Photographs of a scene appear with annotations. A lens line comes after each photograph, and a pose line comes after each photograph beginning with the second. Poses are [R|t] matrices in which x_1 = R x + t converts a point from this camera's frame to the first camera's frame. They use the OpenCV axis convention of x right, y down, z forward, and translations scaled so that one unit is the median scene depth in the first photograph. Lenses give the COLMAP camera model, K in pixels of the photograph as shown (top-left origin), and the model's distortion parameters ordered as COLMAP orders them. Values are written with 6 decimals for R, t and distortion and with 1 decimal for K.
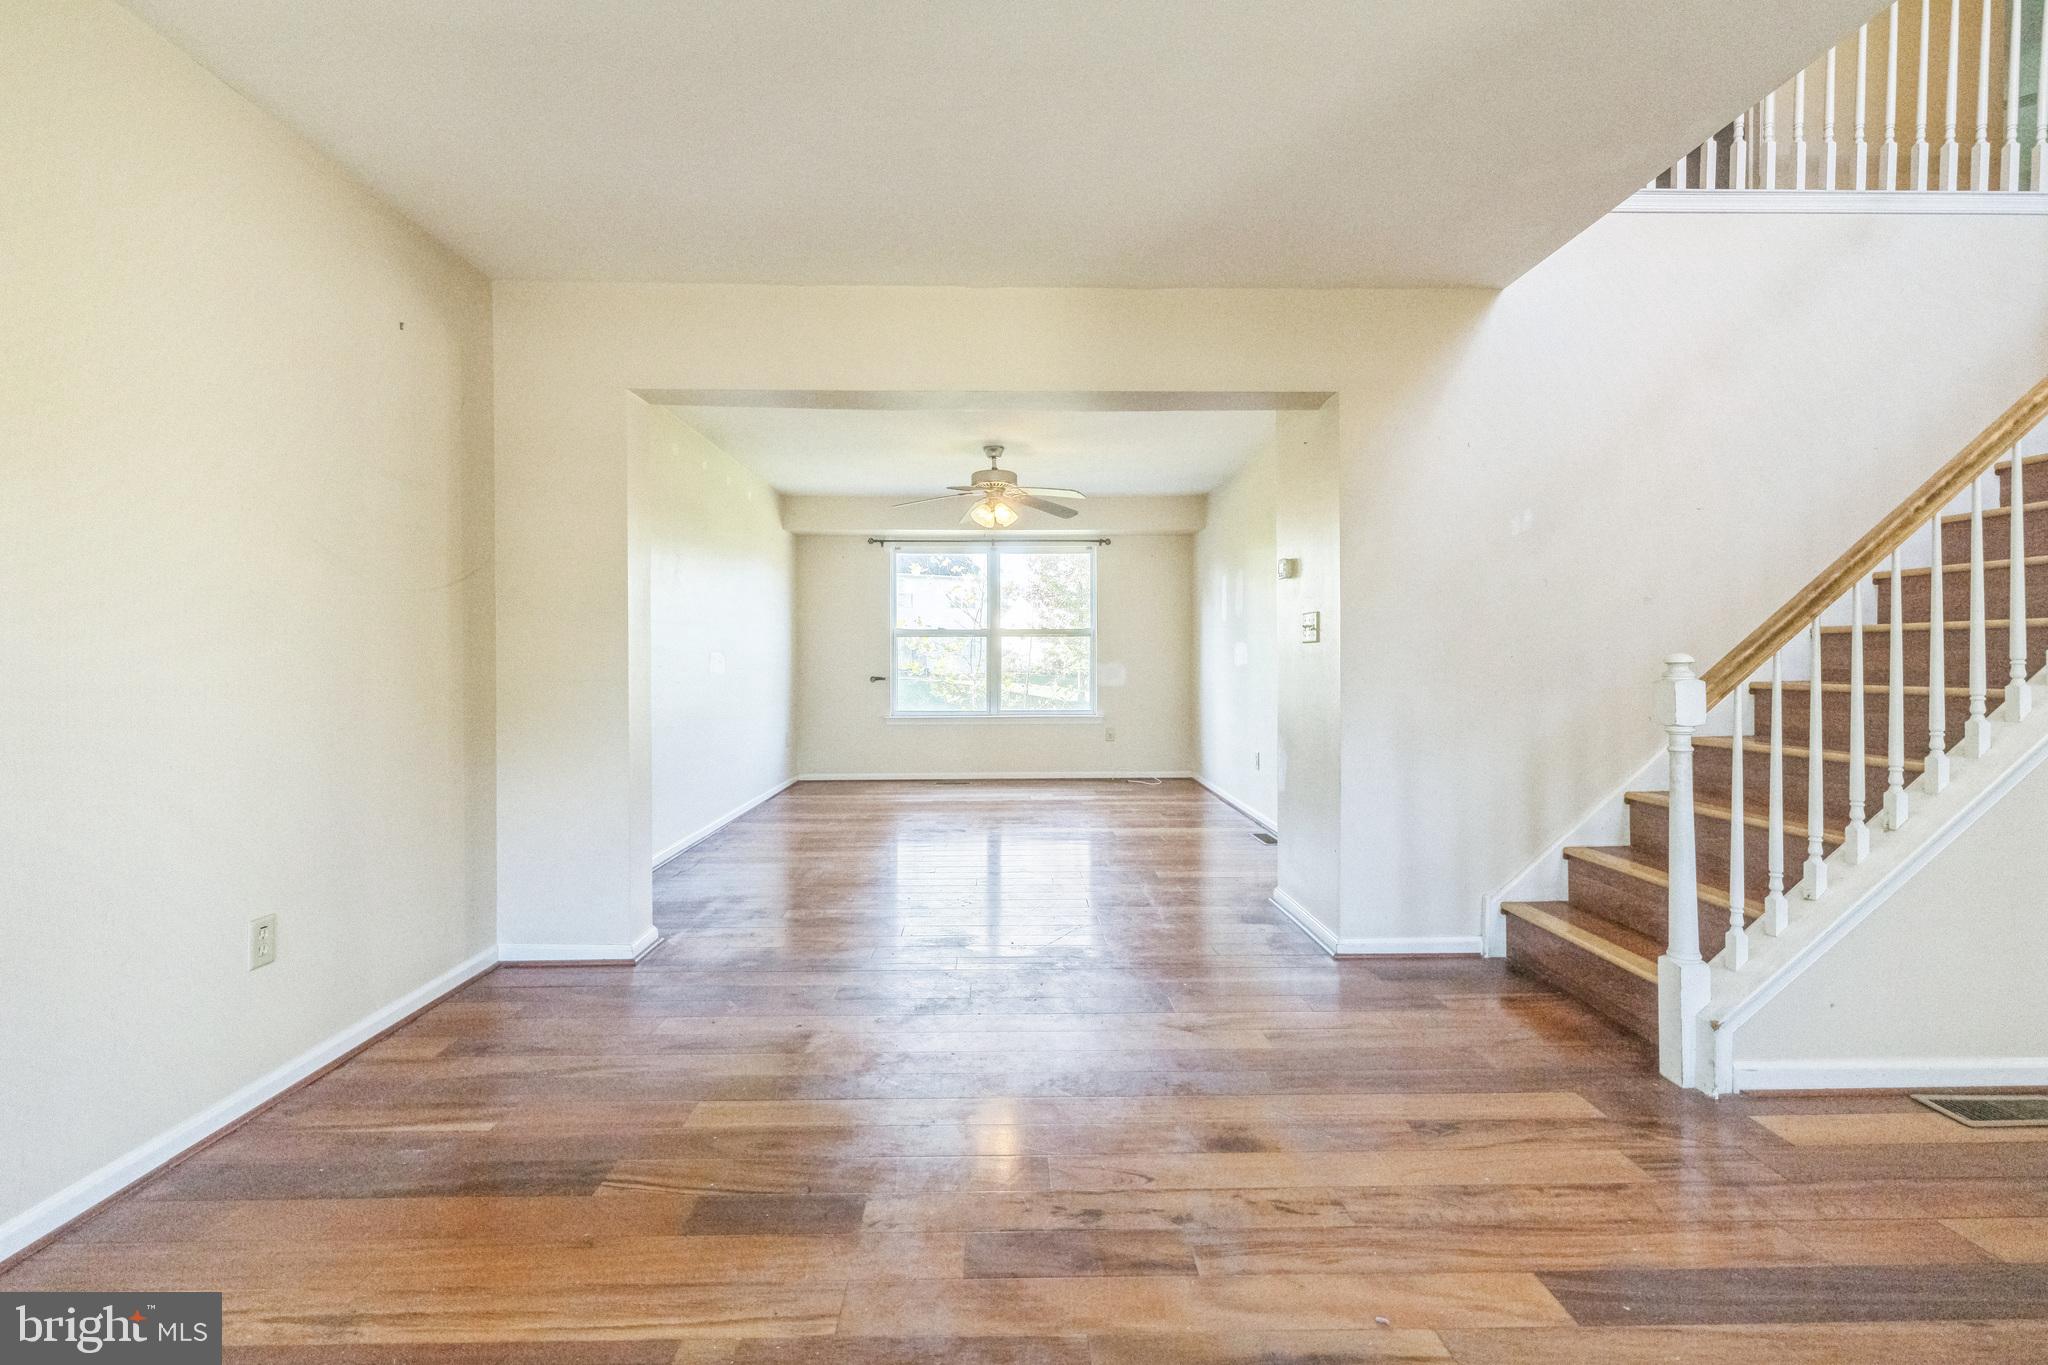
lens RADIAL K [[873.8, 0, 1019.3], [0, 873.8, 664.2], [0, 0, 1]] dist [0.001763, -0.001140]
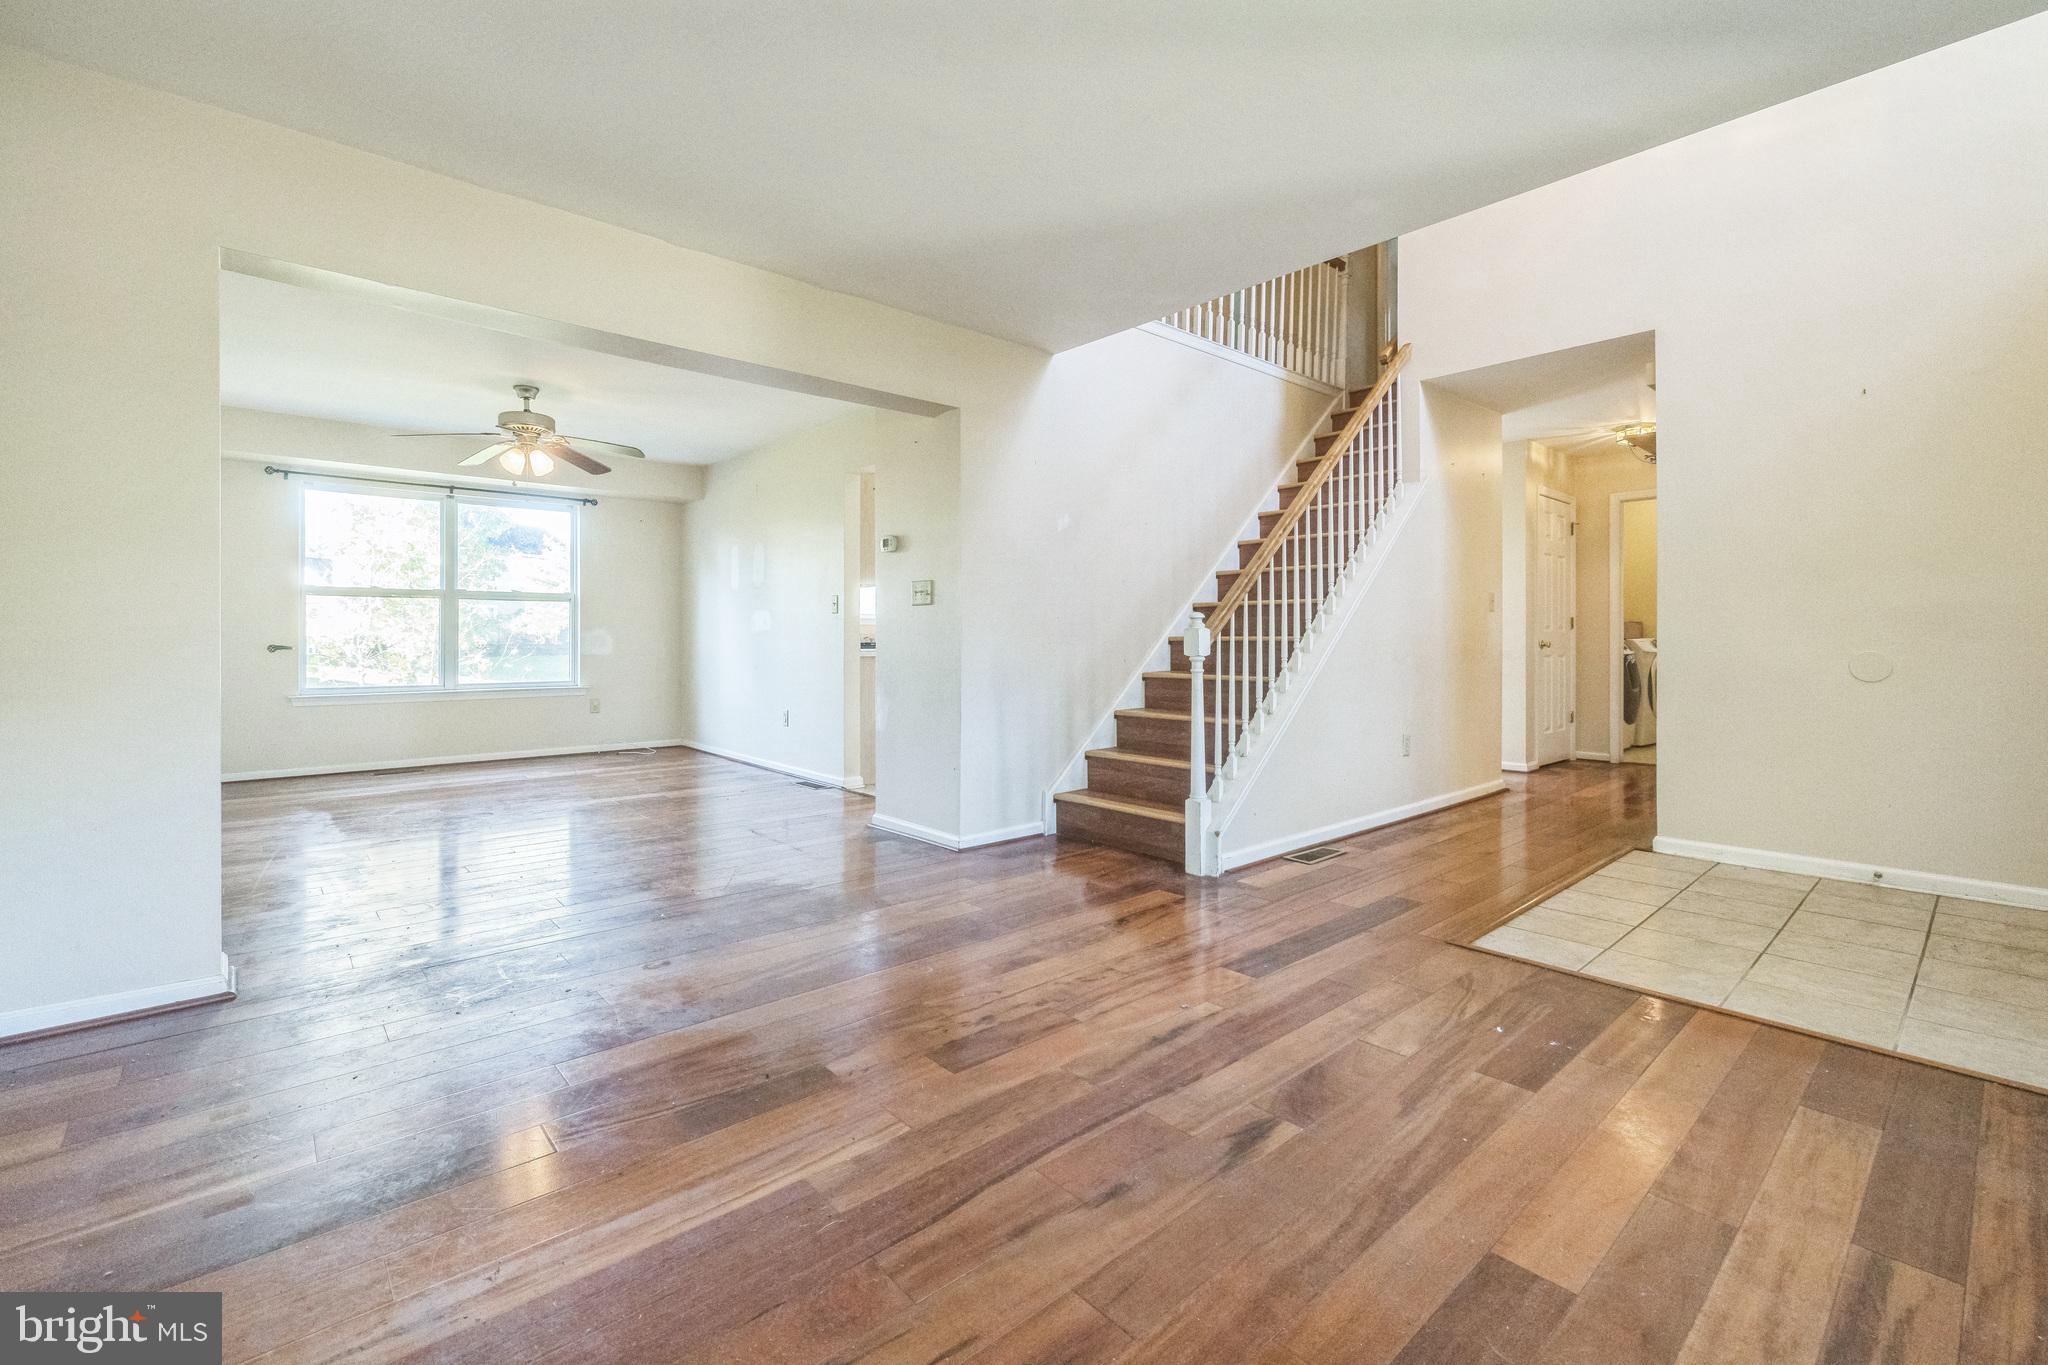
lens RADIAL K [[873.8, 0, 998.7], [0, 873.8, 639.4], [0, 0, 1]] dist [0.001763, -0.001140]
pose [[0.771861, 0.002155, 0.635788, -0.206081], [0.000749, 0.999990, -0.004298, 0.016342], [-0.635791, 0.003794, 0.771852, -0.010247]]
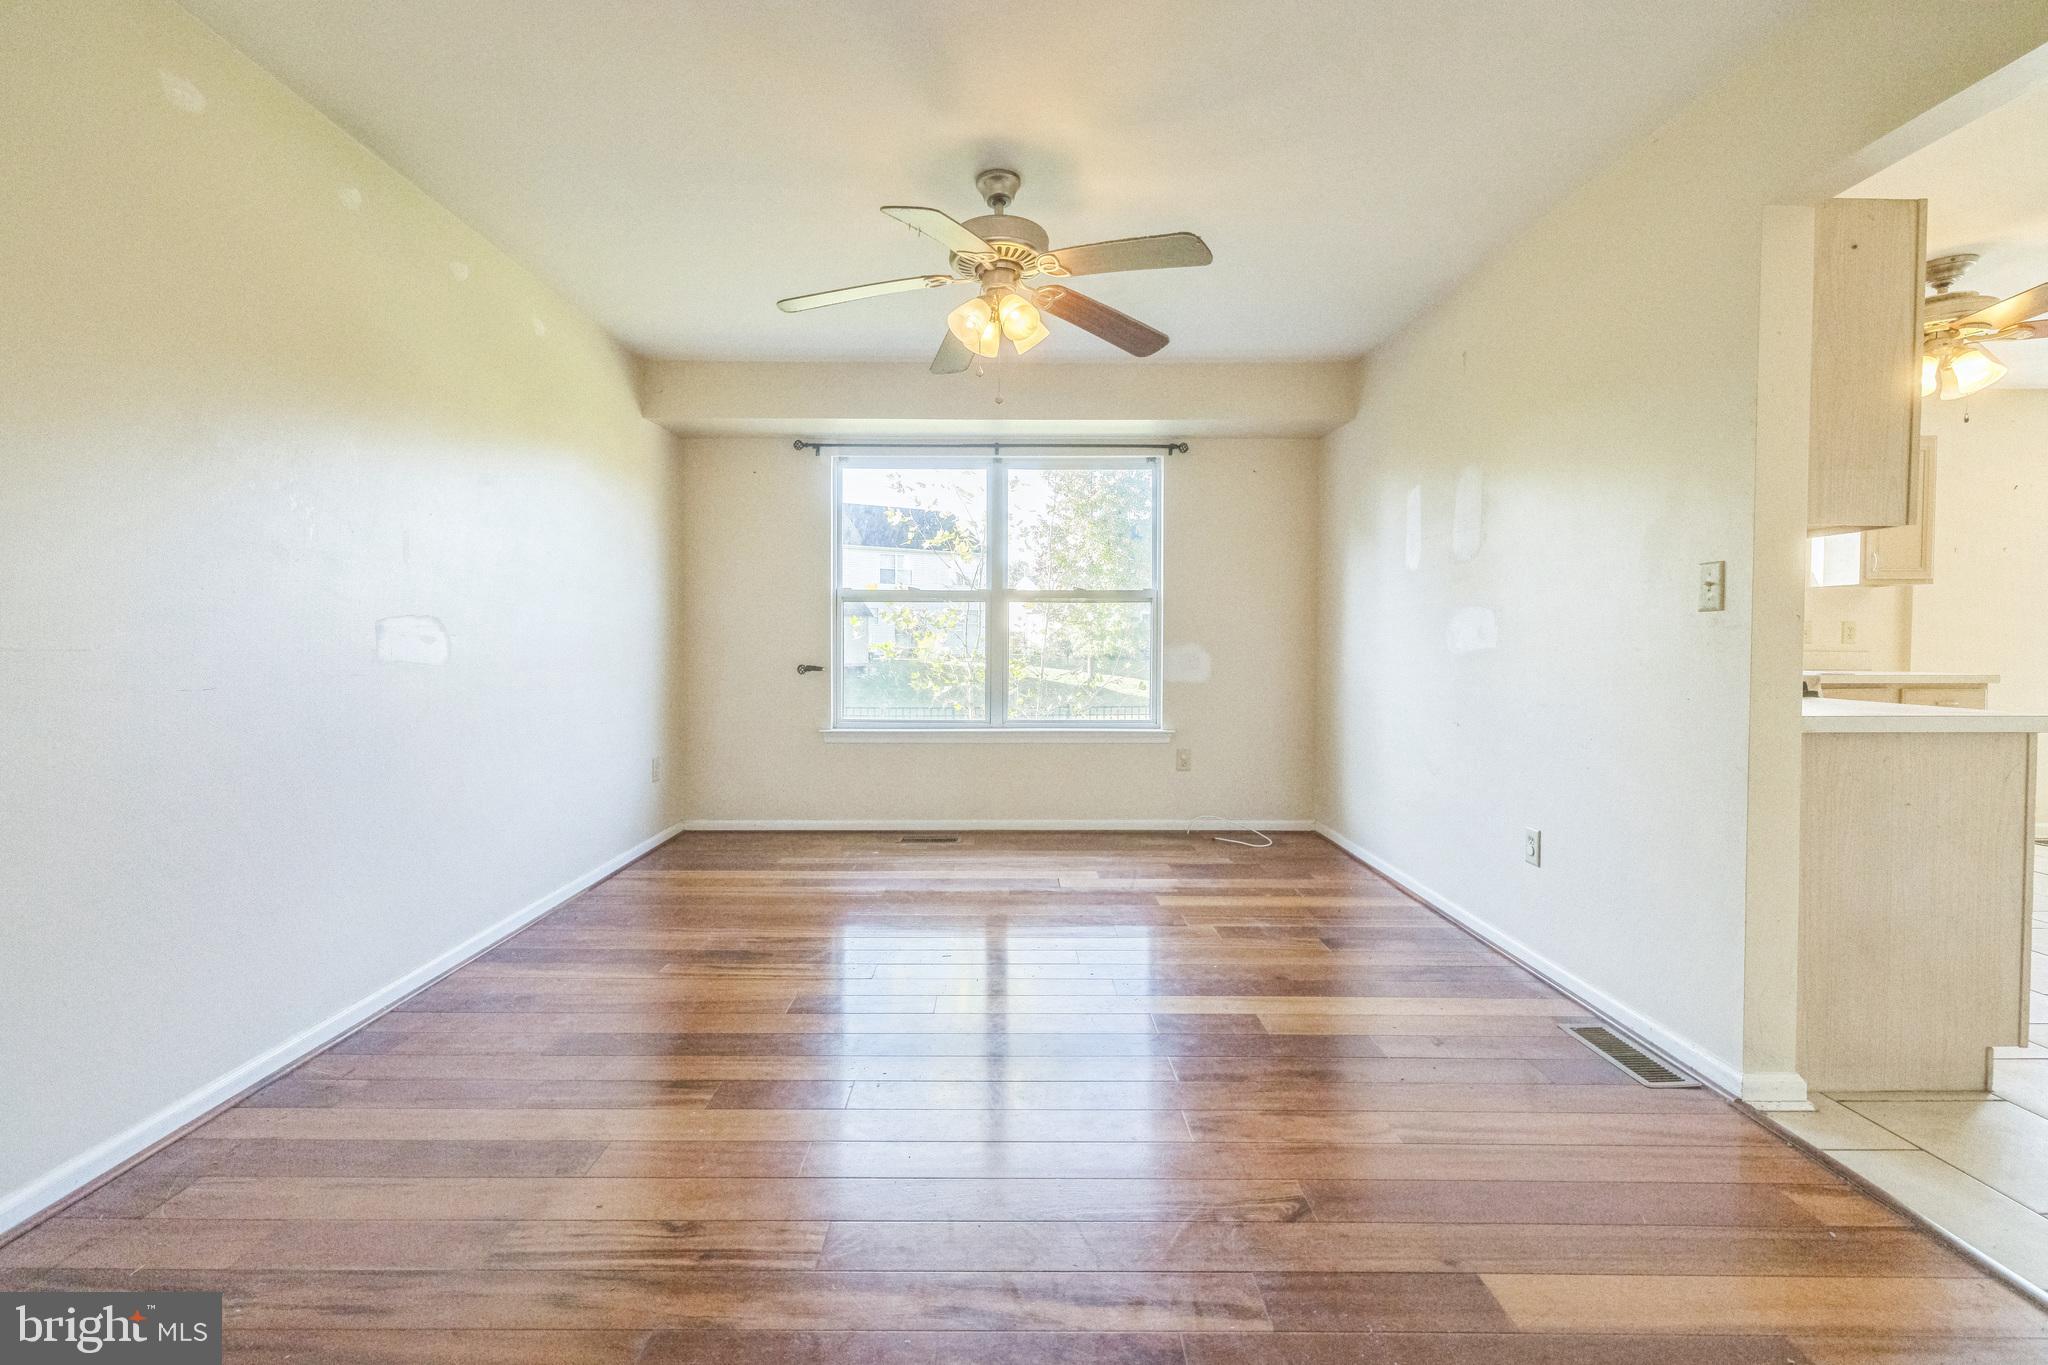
lens RADIAL K [[873.8, 0, 1011.6], [0, 873.8, 658.9], [0, 0, 1]] dist [0.001763, -0.001140]
pose [[0.999893, 0.006301, -0.013188, -0.013289], [-0.006073, 0.999833, 0.017227, -0.002040], [0.013294, -0.017145, 0.999765, 0.486329]]
